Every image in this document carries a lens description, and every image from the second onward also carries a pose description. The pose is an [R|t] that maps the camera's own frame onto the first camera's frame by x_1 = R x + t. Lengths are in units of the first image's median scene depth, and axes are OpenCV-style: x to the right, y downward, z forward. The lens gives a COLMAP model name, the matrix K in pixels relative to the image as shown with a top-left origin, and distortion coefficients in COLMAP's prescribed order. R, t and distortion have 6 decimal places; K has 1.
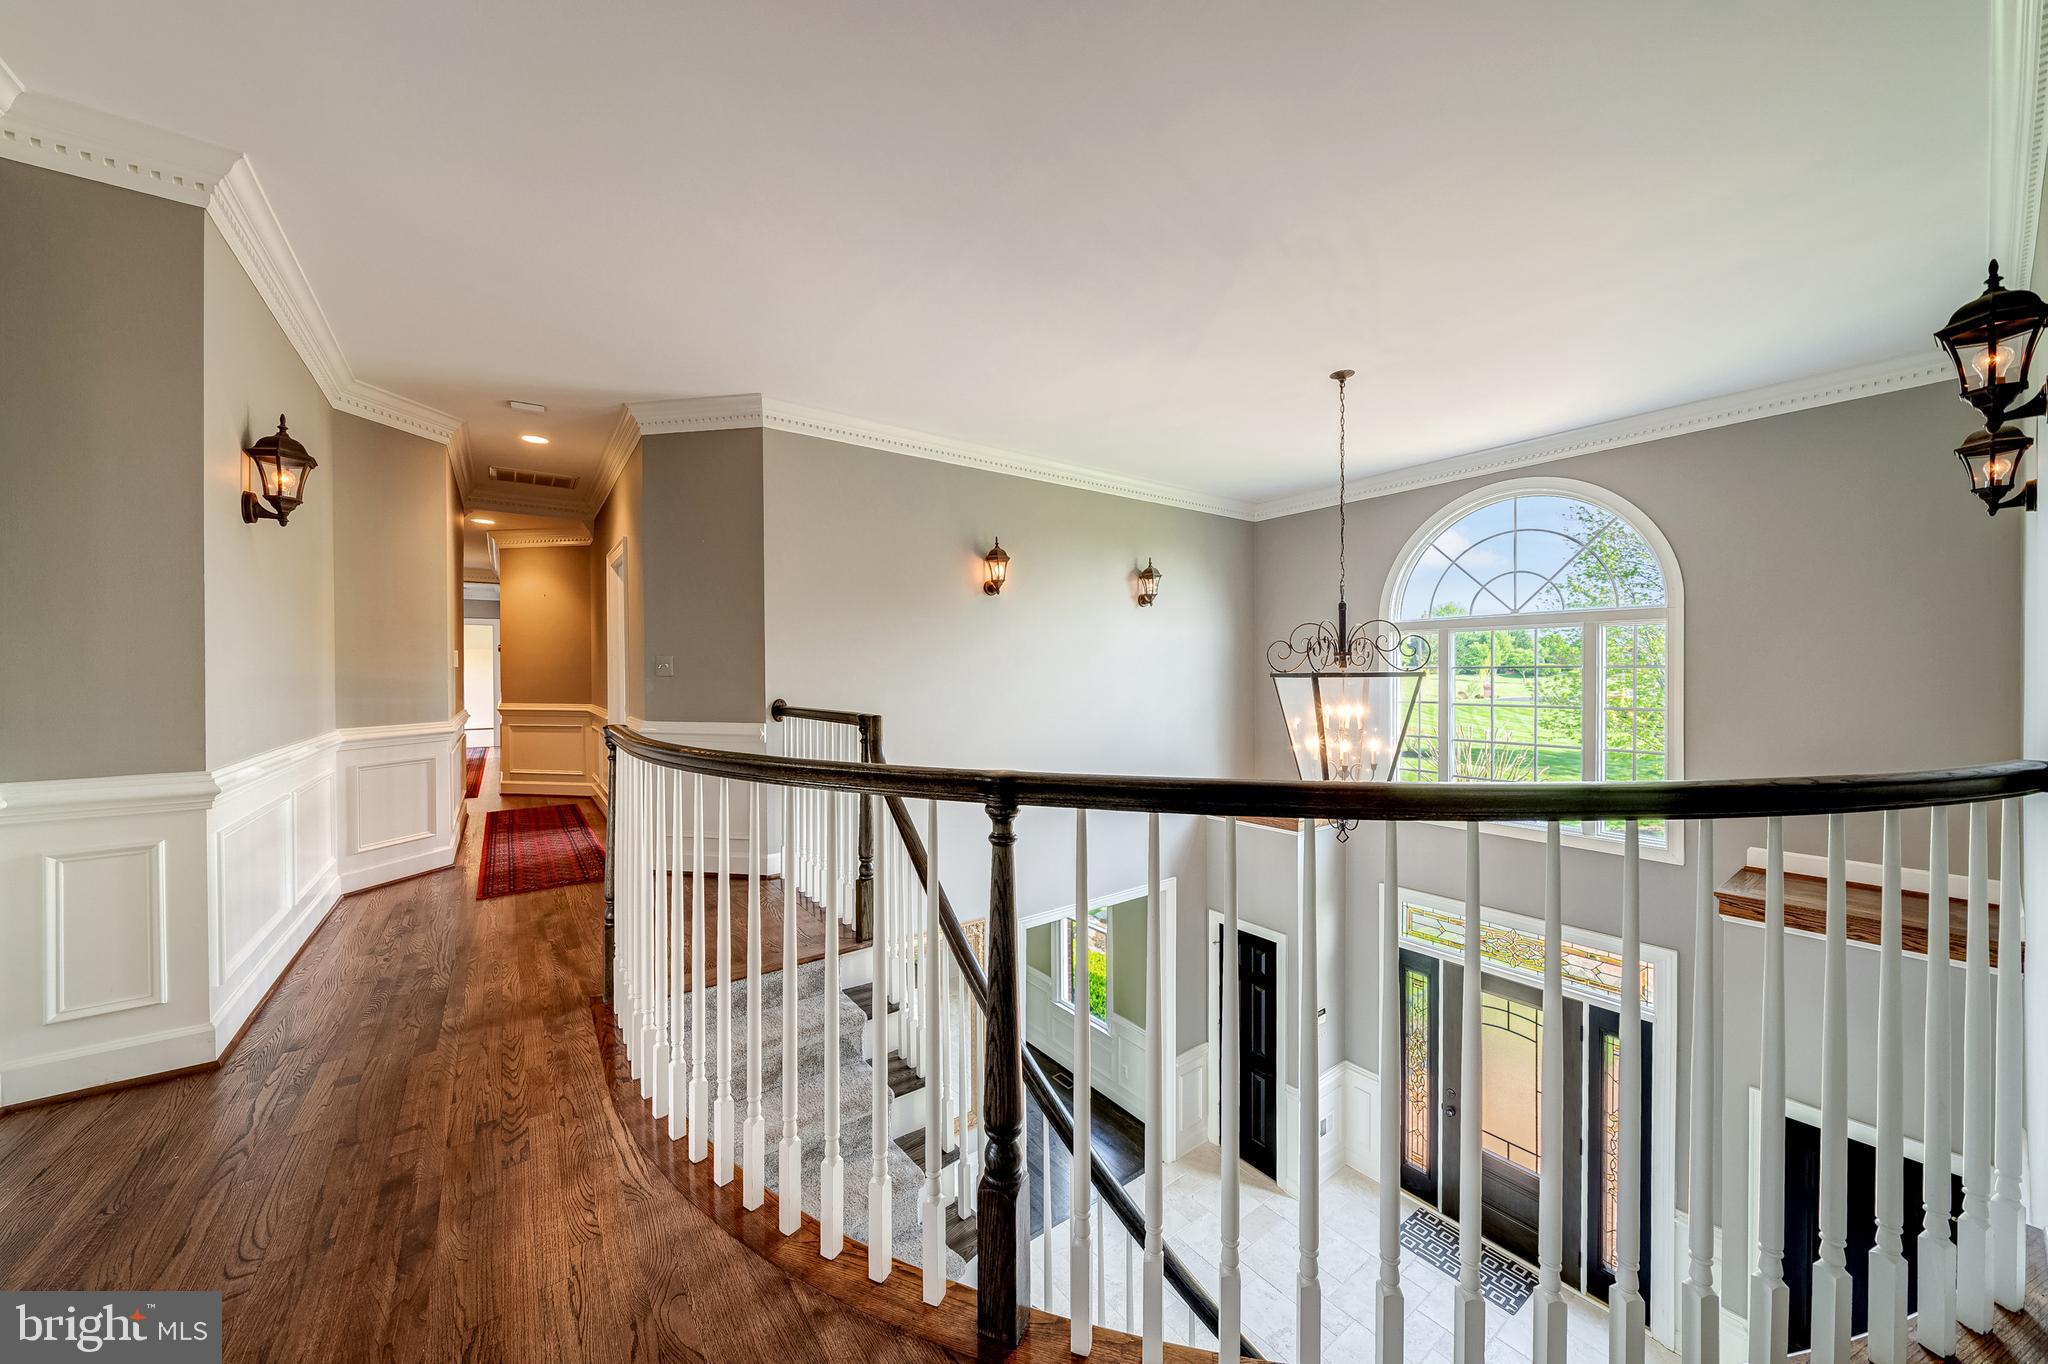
lens RADIAL K [[697.4, 0, 1027.6], [0, 697.4, 679.2], [0, 0, 1]] dist [-0.007091, -0.000034]
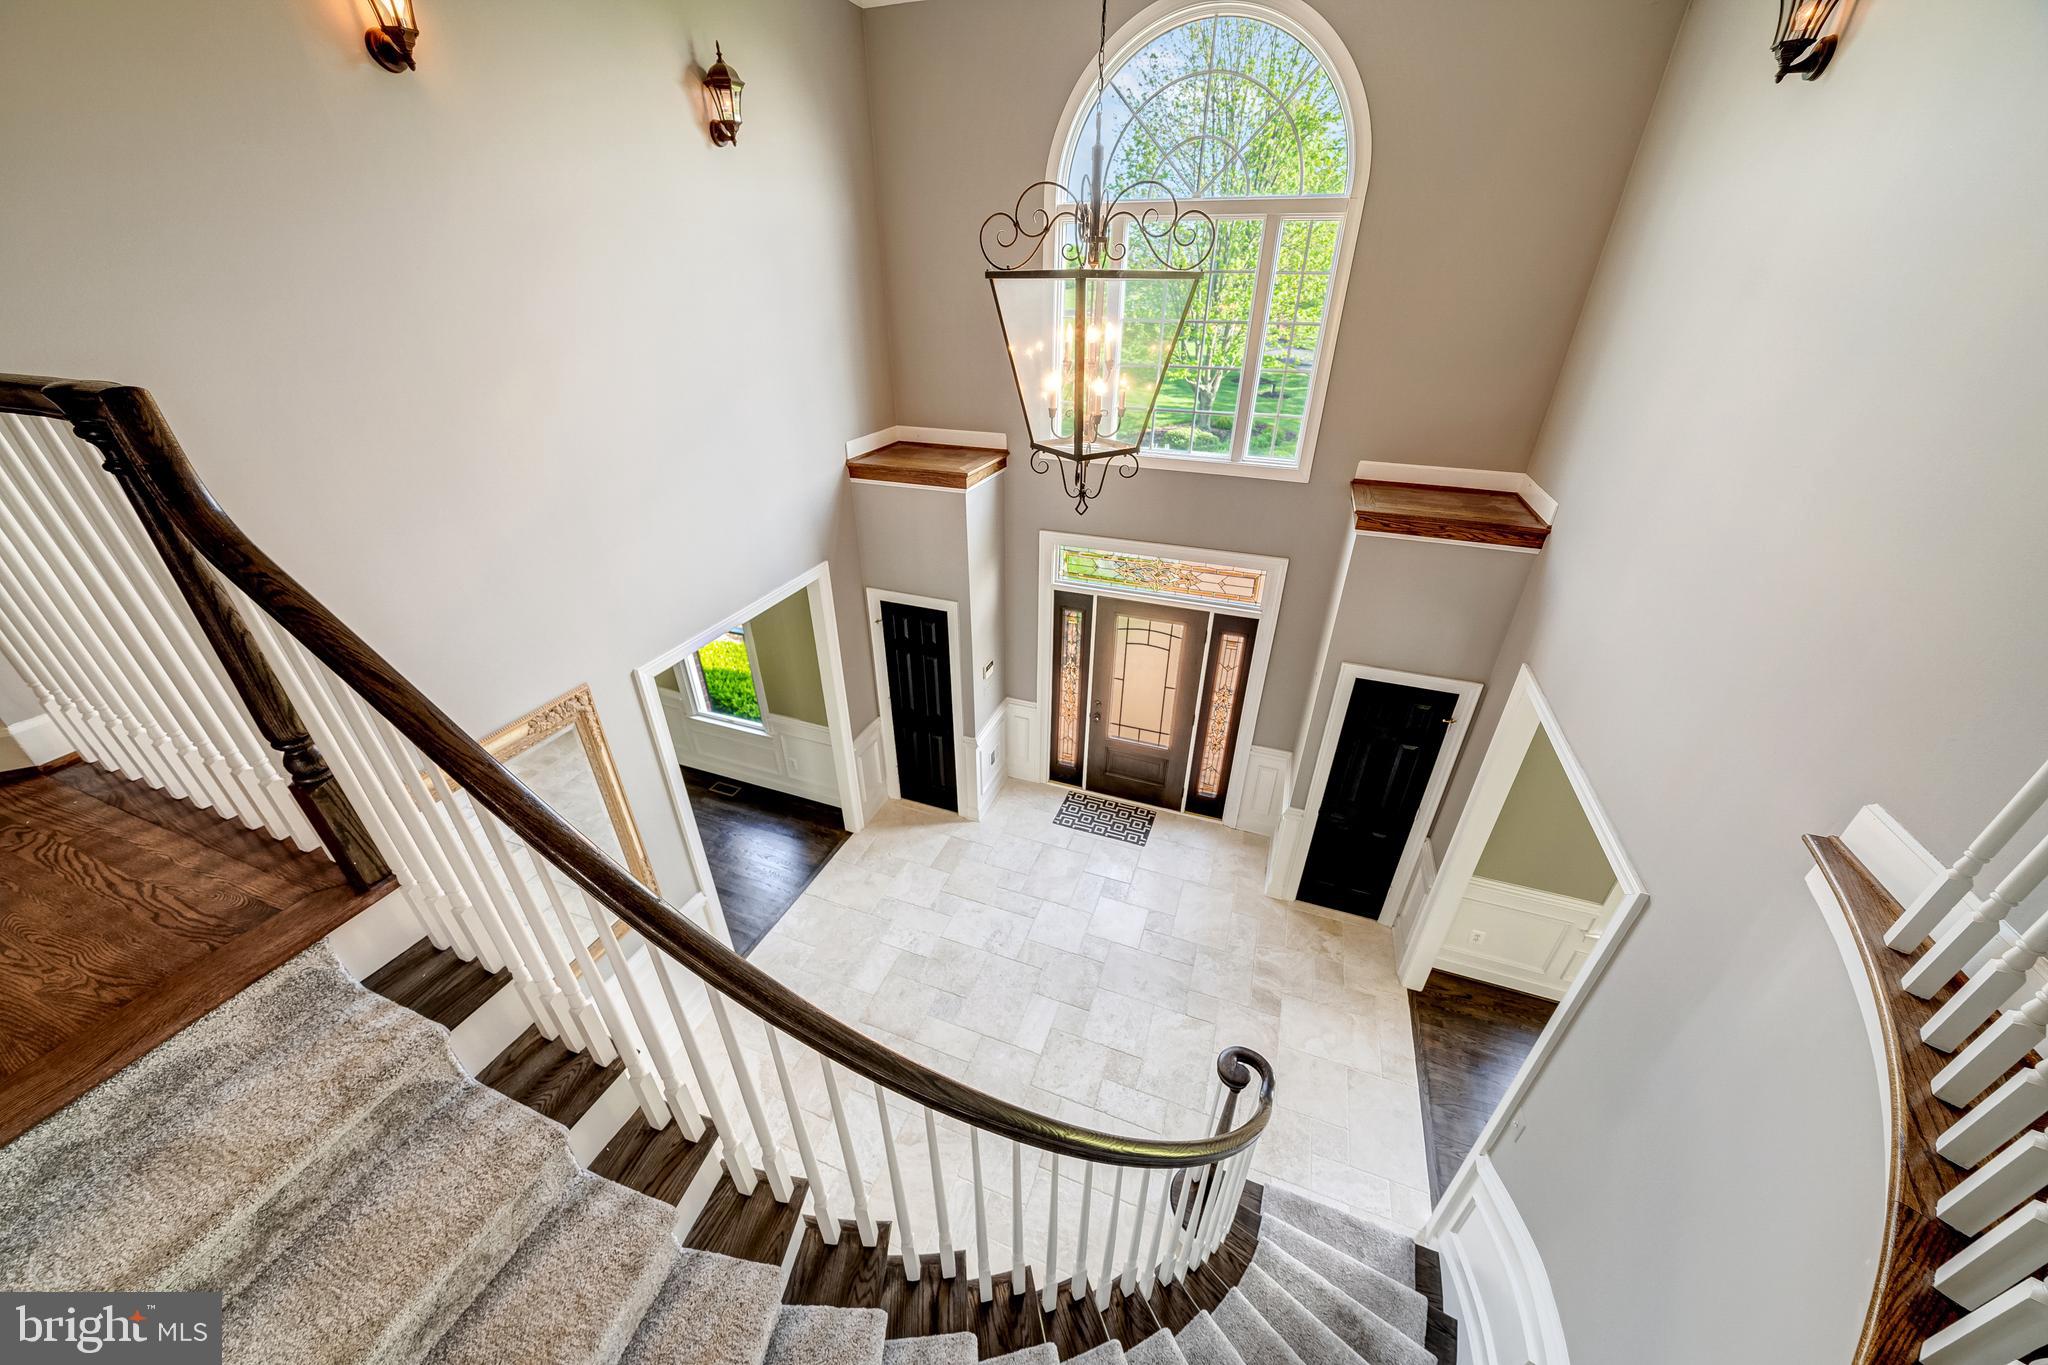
lens RADIAL K [[697.4, 0, 1030.3], [0, 697.4, 678.1], [0, 0, 1]] dist [-0.007091, -0.000034]
pose [[0.833580, -0.263515, 0.485495, -0.025305], [-0.006243, 0.874333, 0.485286, 0.005892], [-0.552364, -0.407555, 0.727181, 0.241820]]
